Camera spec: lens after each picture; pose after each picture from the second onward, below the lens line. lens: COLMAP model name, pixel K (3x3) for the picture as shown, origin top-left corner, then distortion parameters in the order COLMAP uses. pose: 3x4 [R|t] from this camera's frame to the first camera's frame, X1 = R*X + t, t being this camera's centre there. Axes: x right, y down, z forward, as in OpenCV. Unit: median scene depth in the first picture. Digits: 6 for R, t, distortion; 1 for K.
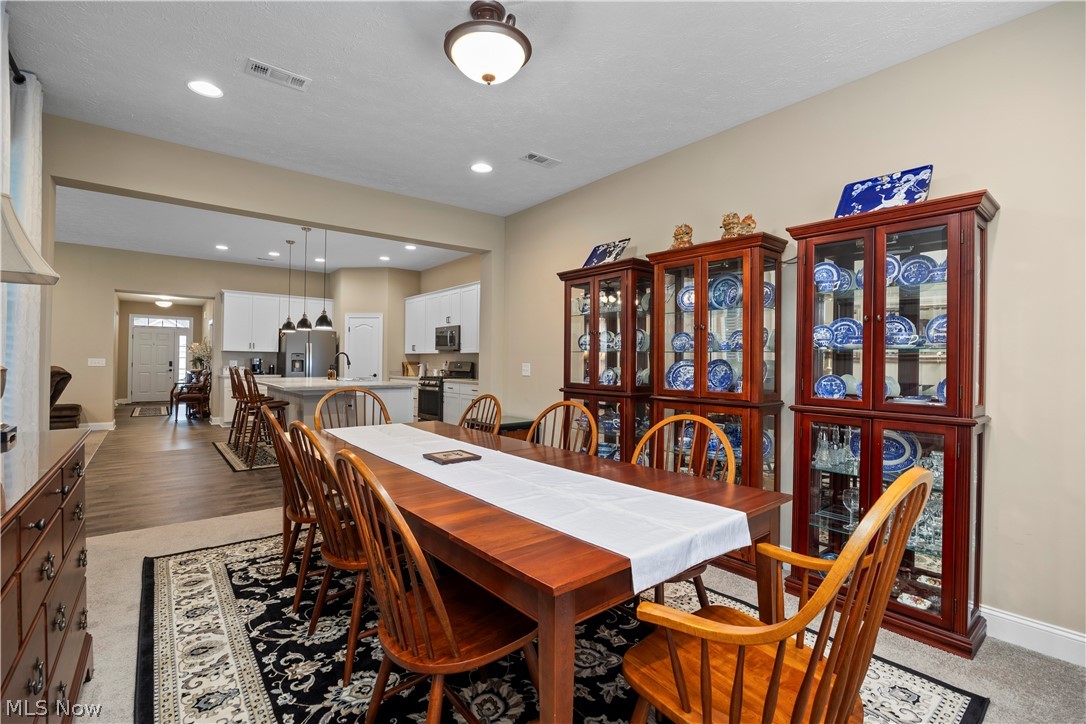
lens RADIAL K [[492.0, 0, 551.6], [0, 492.0, 359.8], [0, 0, 1]] dist [-0.011145, 0.000322]
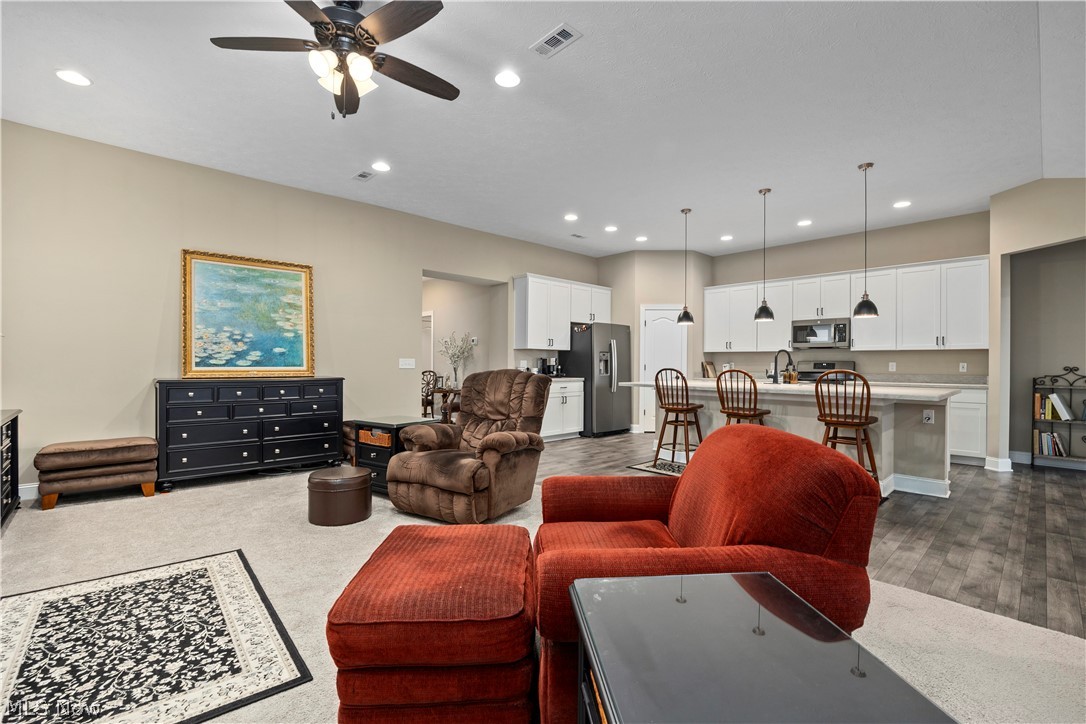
lens RADIAL K [[492.0, 0, 549.9], [0, 492.0, 364.4], [0, 0, 1]] dist [-0.011145, 0.000322]
pose [[0.996245, -0.002036, 0.086552, -0.653201], [0.001670, 0.999989, 0.004305, 0.004408], [-0.086560, -0.004144, 0.996238, 0.177164]]
